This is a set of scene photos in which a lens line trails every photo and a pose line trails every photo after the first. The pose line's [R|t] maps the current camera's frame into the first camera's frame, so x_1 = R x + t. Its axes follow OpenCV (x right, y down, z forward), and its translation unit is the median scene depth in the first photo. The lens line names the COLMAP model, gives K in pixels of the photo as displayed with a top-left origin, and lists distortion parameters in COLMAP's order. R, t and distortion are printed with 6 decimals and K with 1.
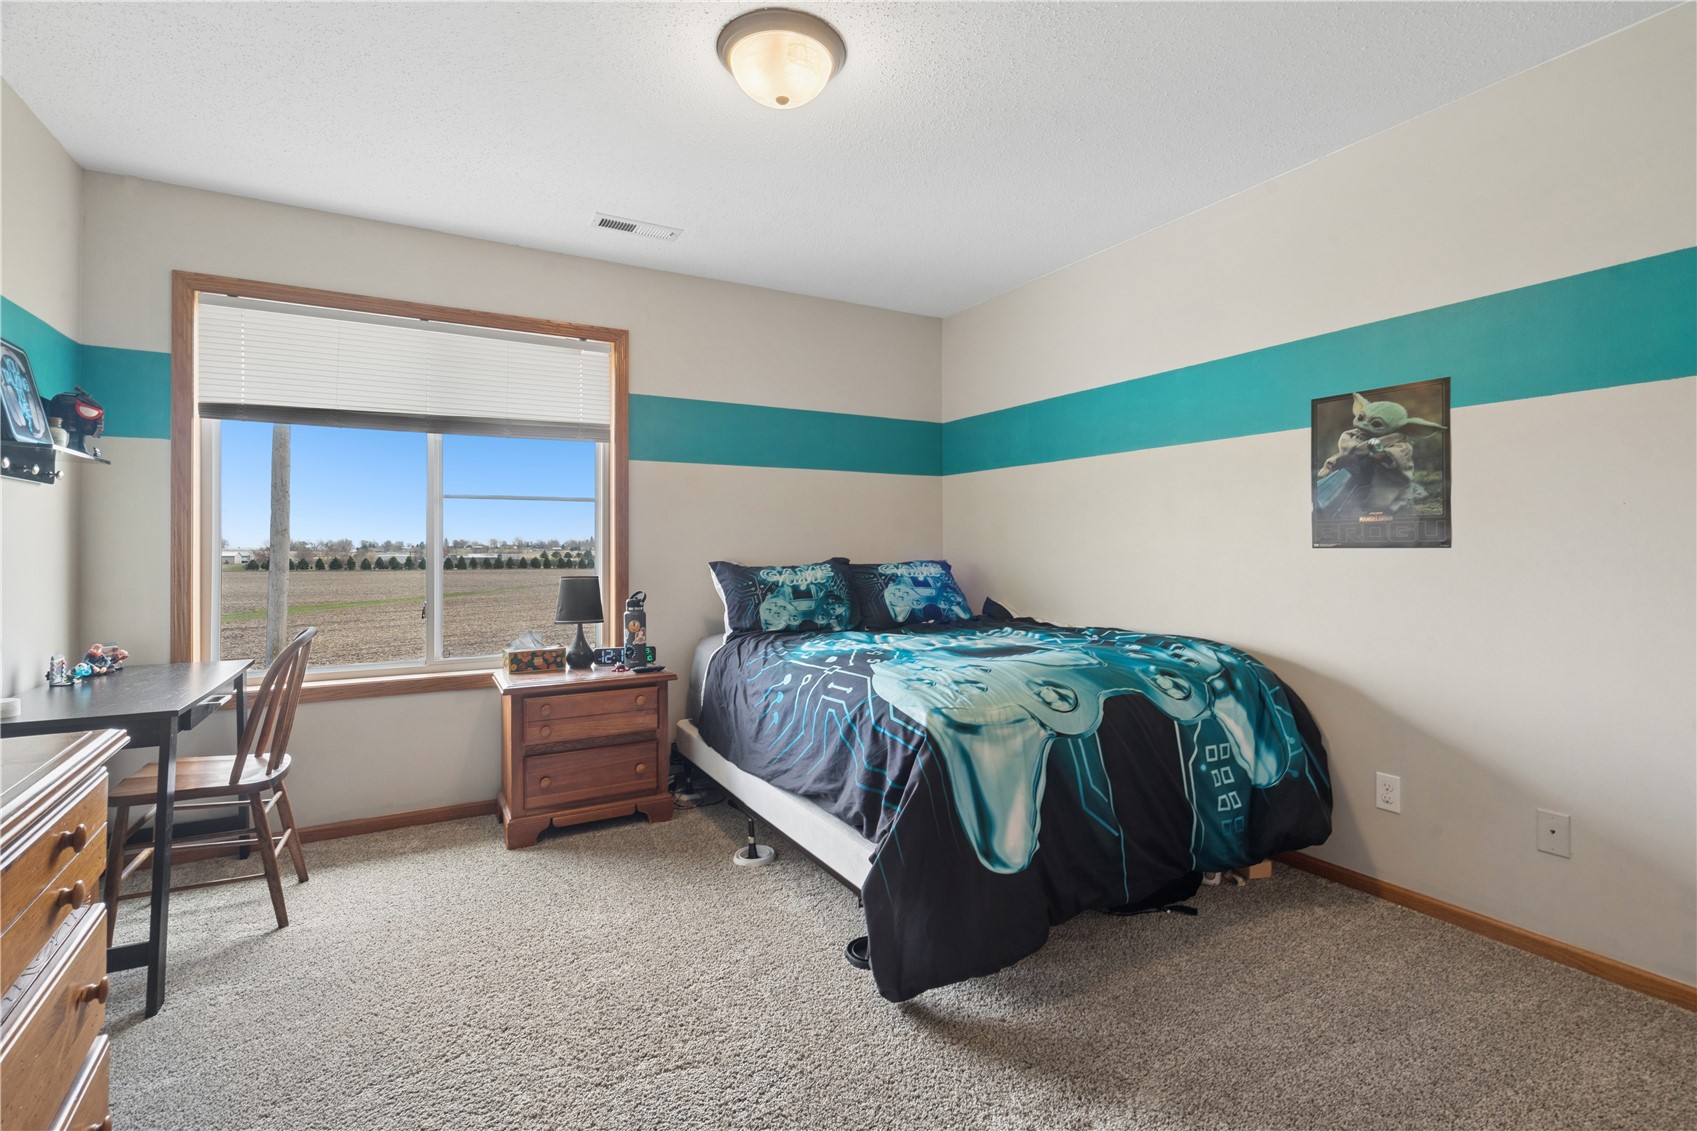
lens RADIAL K [[777.3, 0, 846.6], [0, 777.3, 551.9], [0, 0, 1]] dist [-0.001994, -0.001257]
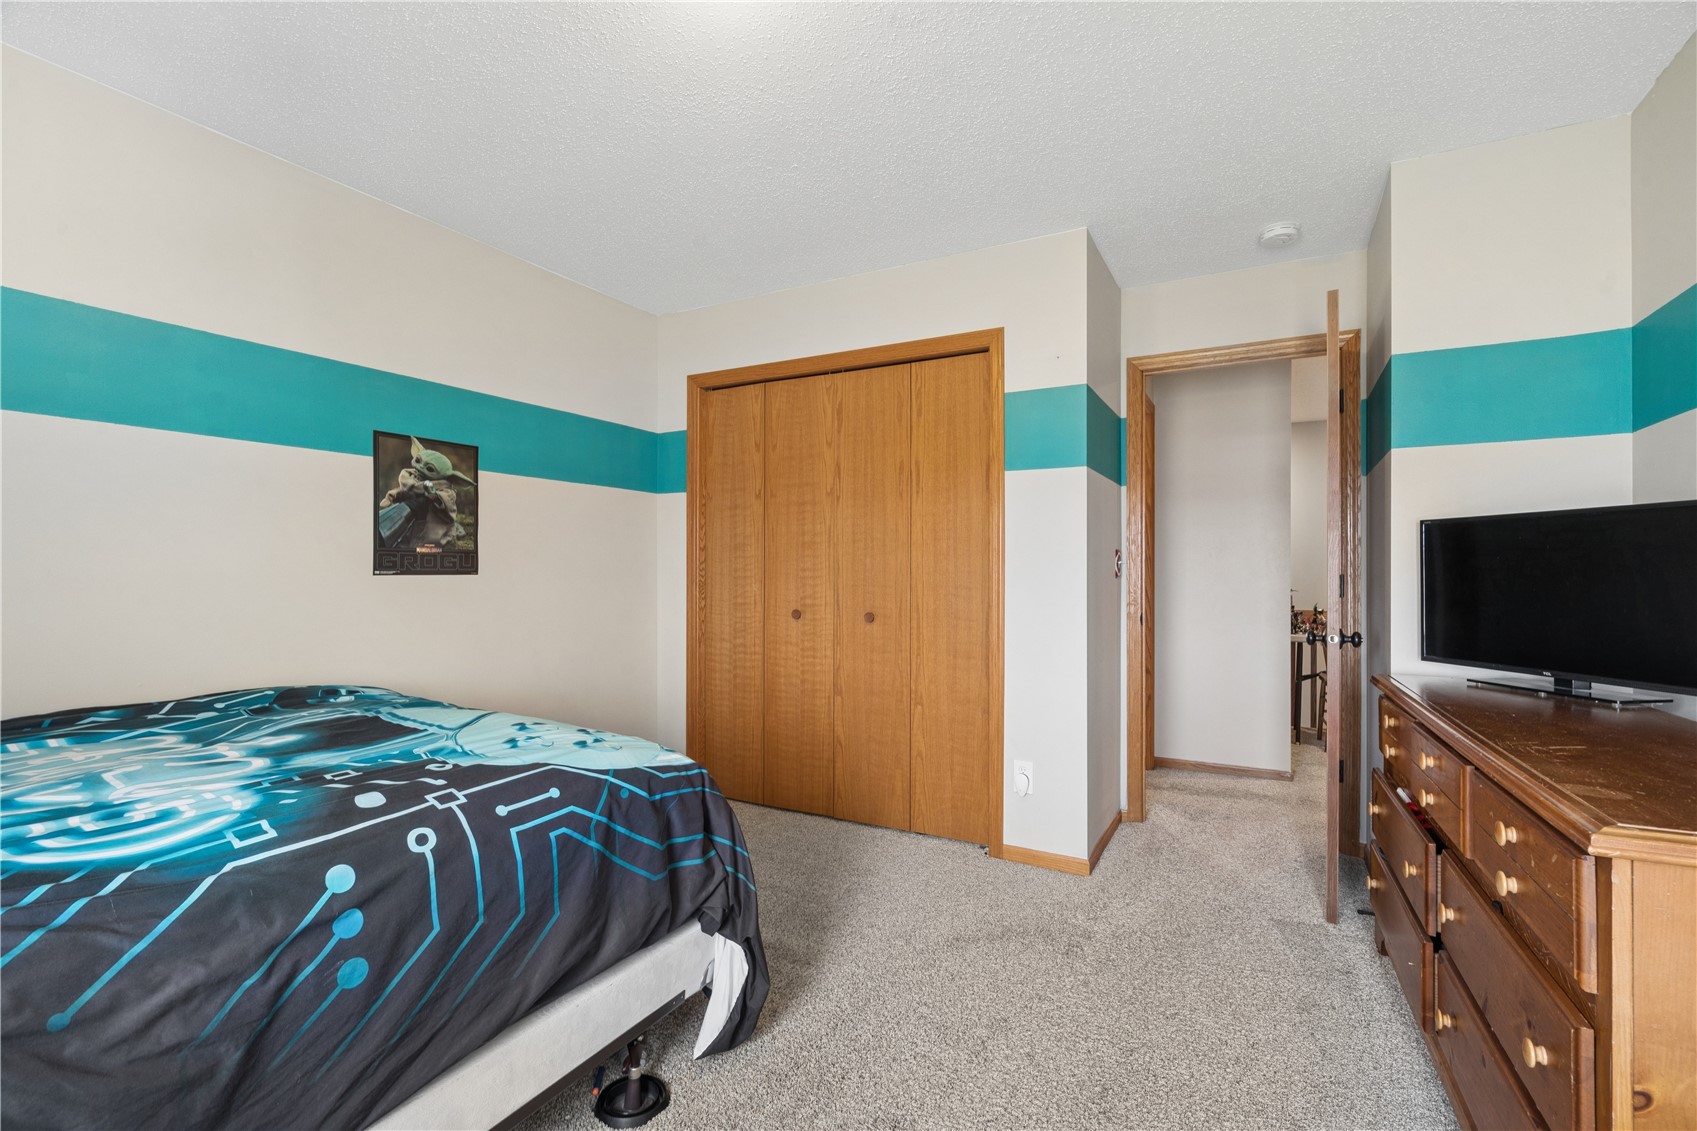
lens RADIAL K [[777.3, 0, 849.2], [0, 777.3, 567.8], [0, 0, 1]] dist [-0.001994, -0.001257]
pose [[-0.519145, 0.009902, 0.854629, -0.641938], [0.007216, 0.999948, -0.007203, -0.003006], [-0.854656, 0.002427, -0.519189, 1.065819]]
